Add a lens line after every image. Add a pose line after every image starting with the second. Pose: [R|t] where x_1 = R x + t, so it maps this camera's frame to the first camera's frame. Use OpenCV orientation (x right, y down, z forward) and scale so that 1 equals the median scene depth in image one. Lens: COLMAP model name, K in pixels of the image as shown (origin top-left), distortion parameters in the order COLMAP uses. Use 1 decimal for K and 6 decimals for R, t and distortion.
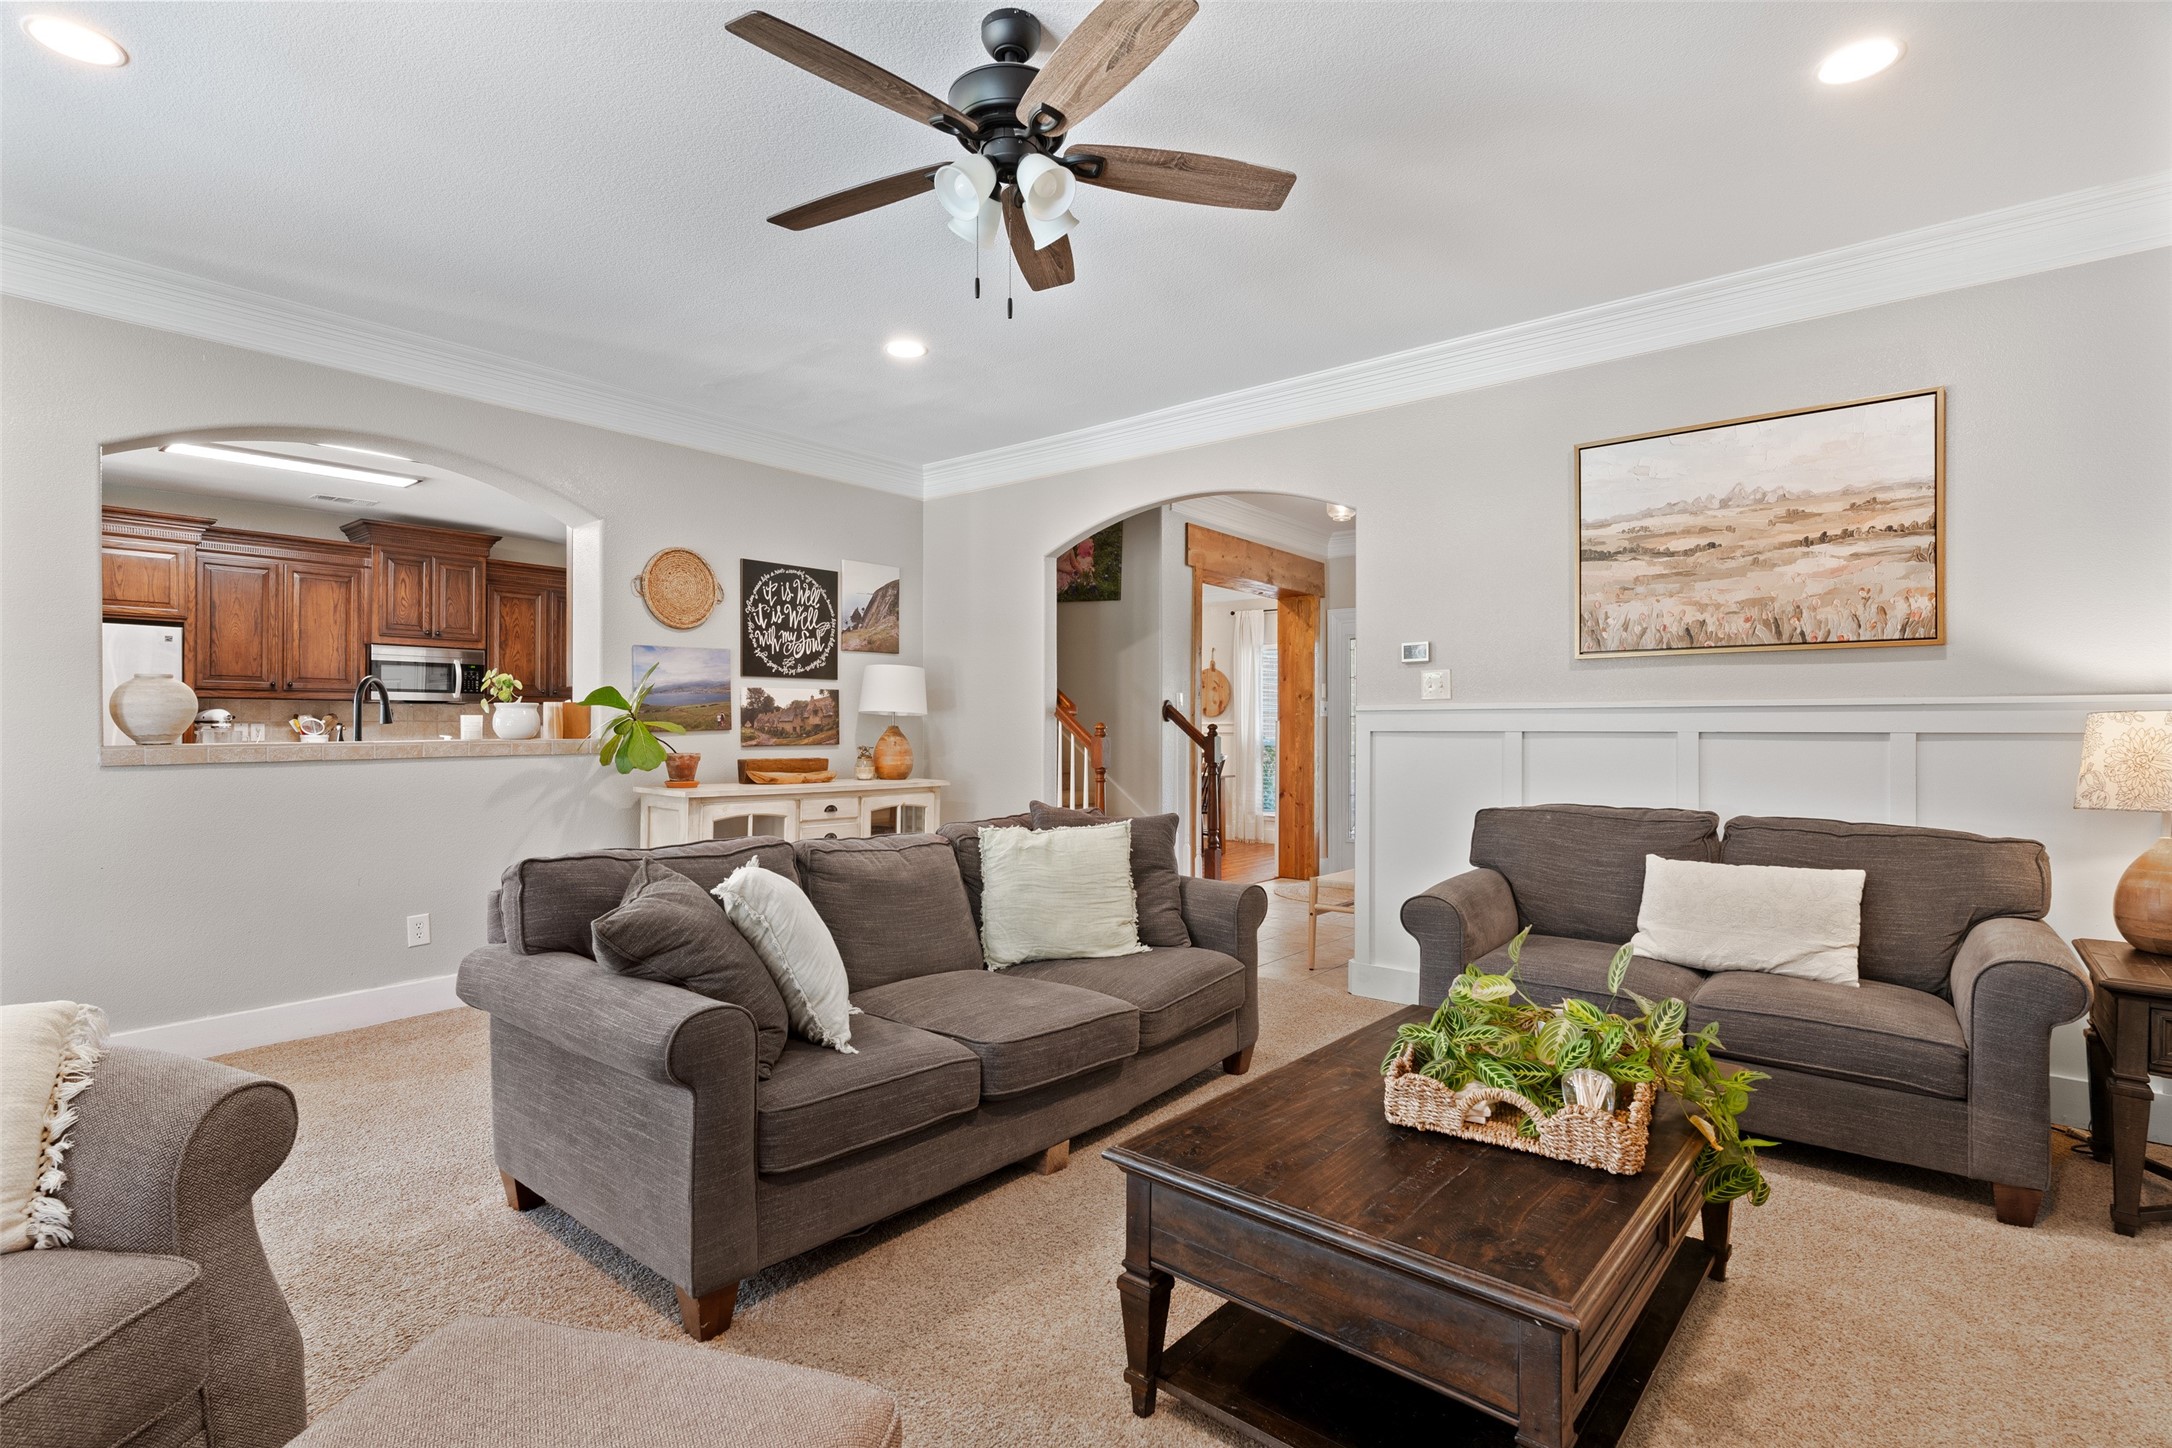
lens RADIAL K [[1042.8, 0, 1066.0], [0, 1042.8, 725.9], [0, 0, 1]] dist [0.001571, 0.002001]
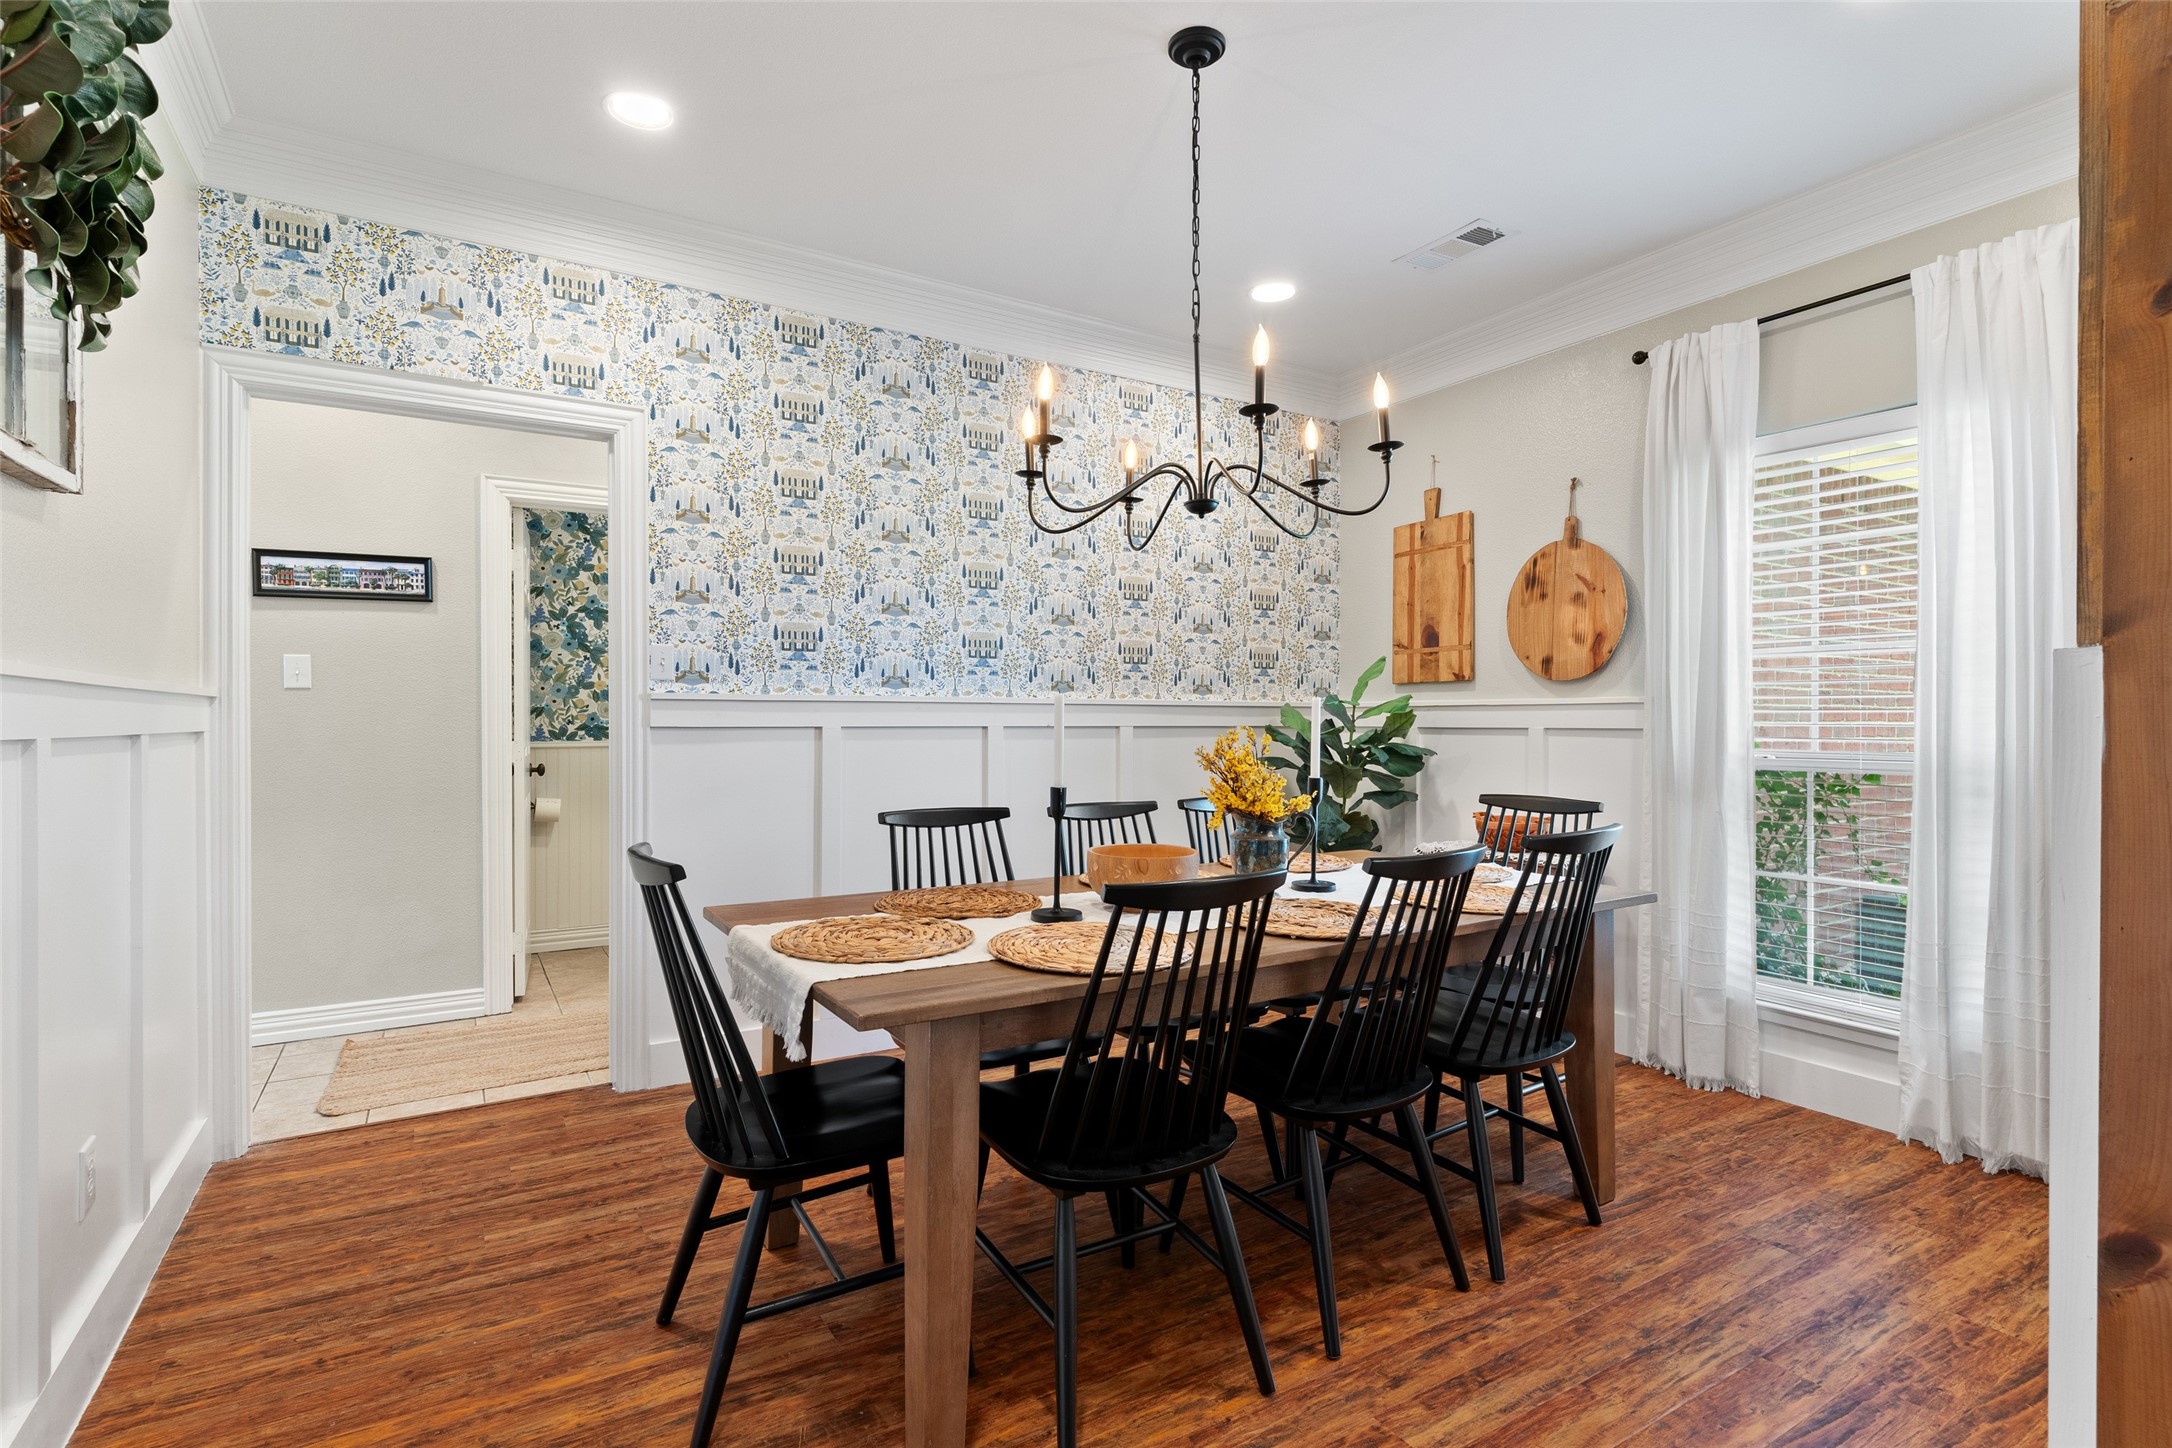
lens RADIAL K [[1042.8, 0, 1038.6], [0, 1042.8, 717.1], [0, 0, 1]] dist [0.001571, 0.002001]
pose [[0.936859, 0.001174, -0.349704, 0.134273], [-0.002046, 0.999996, -0.002125, 0.005589], [0.349700, 0.002707, 0.936858, 0.862515]]
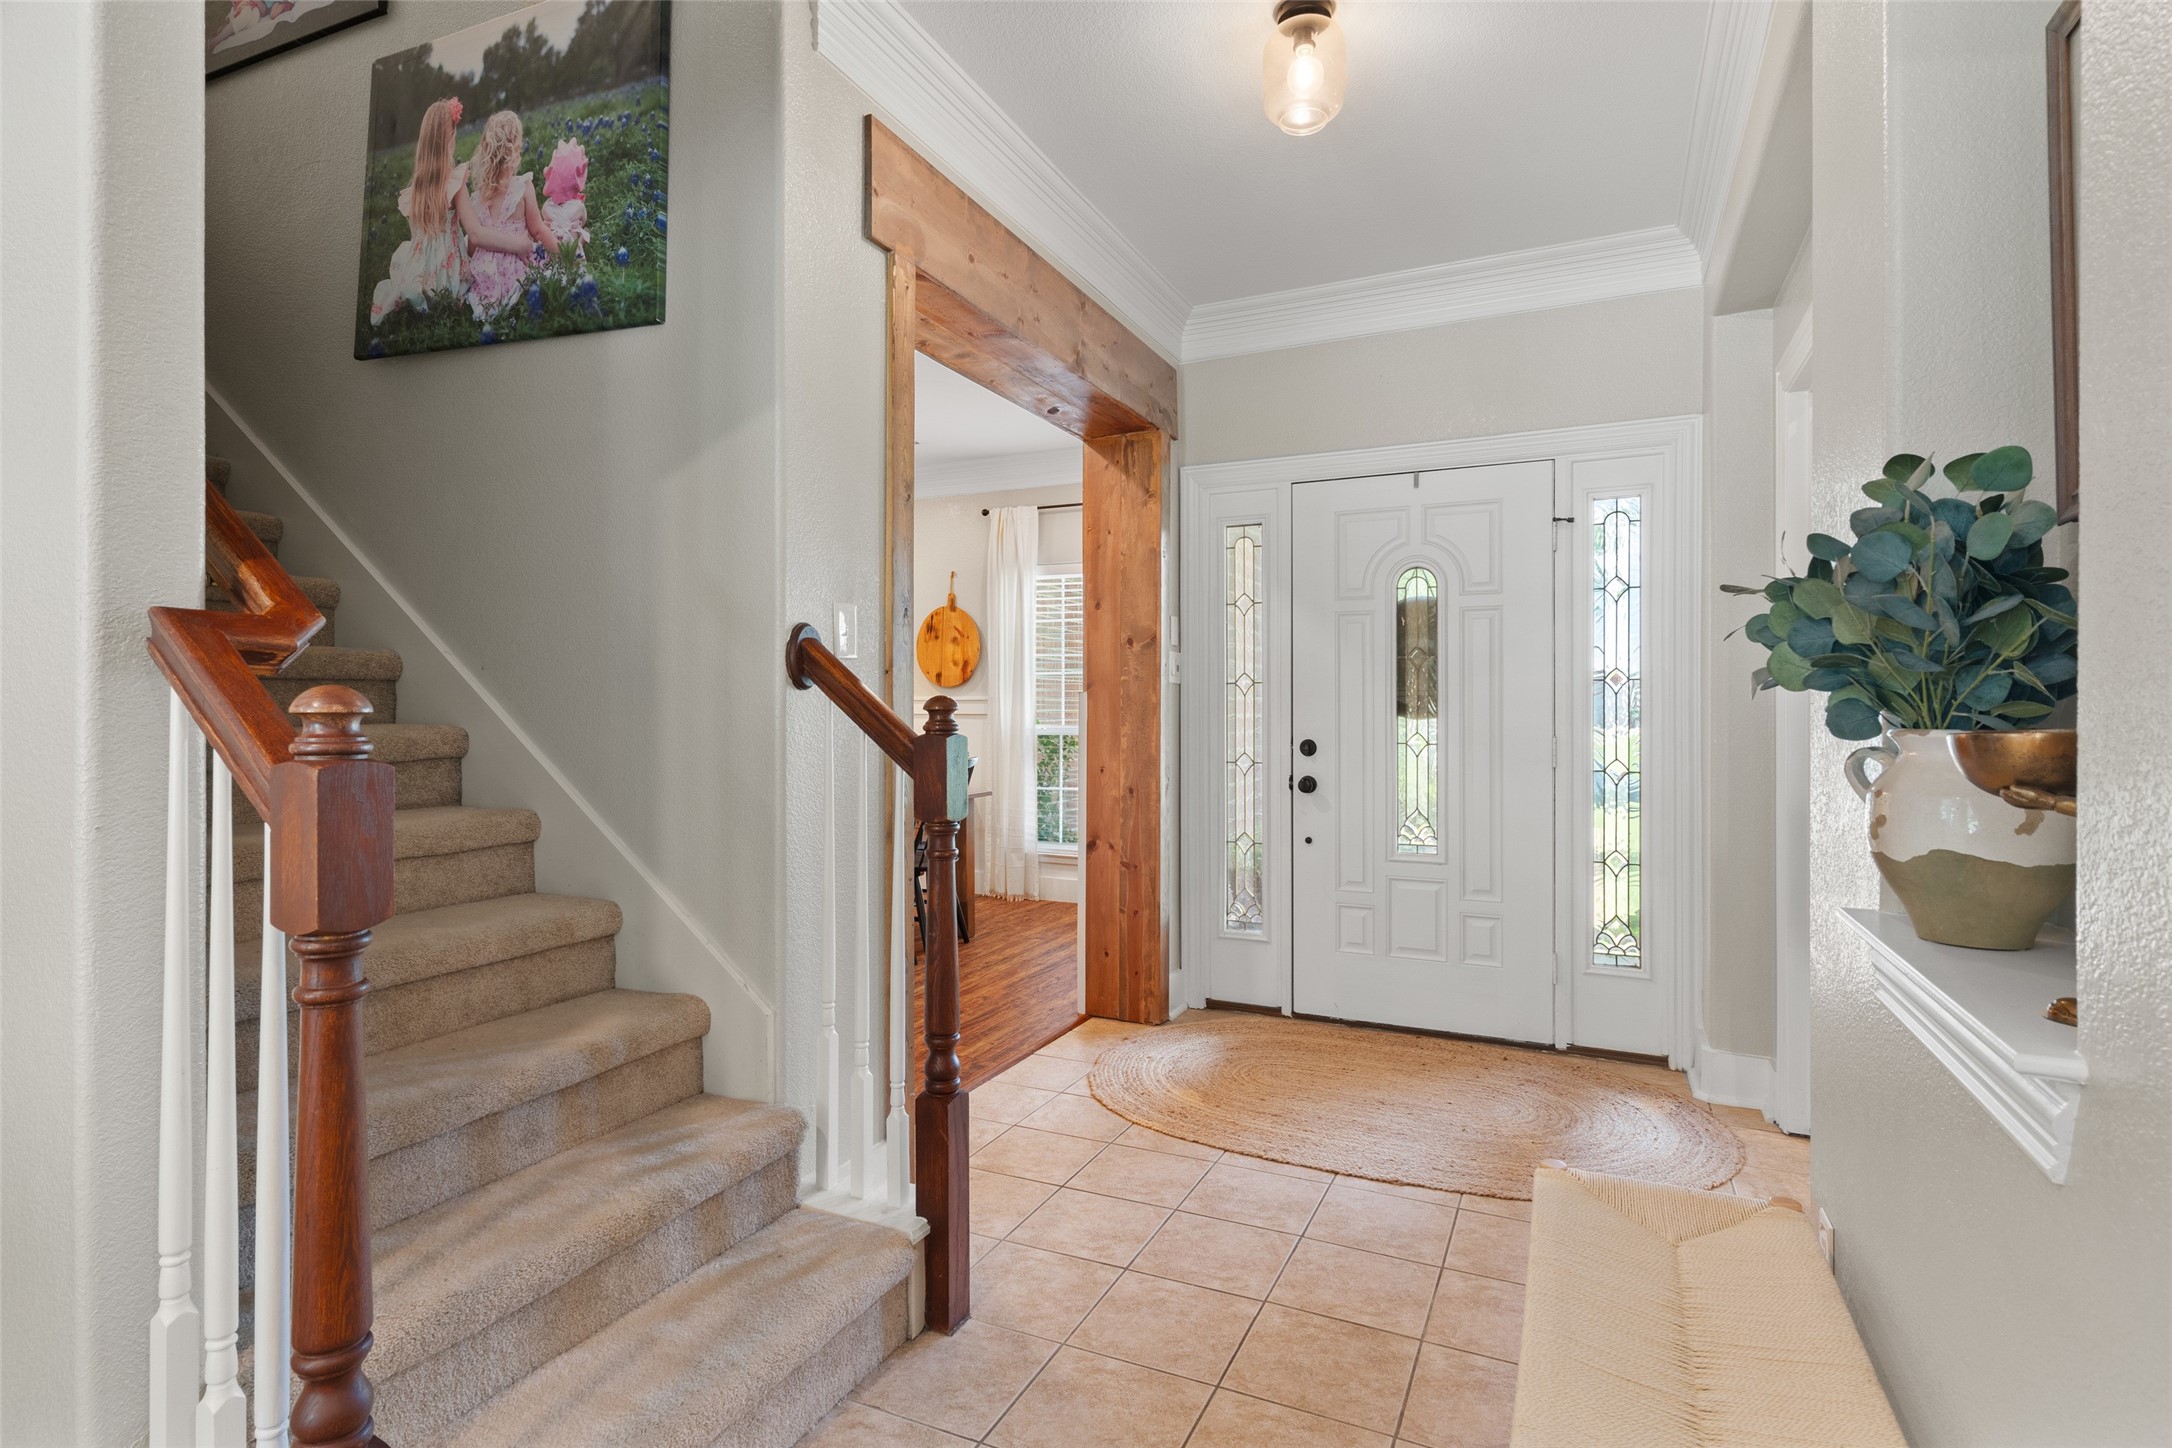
lens RADIAL K [[1070.6, 0, 1083.9], [0, 1070.6, 708.3], [0, 0, 1]] dist [0.003300, 0.000254]
pose [[0.966960, -0.002680, 0.254916, 0.079944], [0.001292, 0.999983, 0.005613, -0.000150], [-0.254926, -0.005098, 0.966947, 0.541388]]
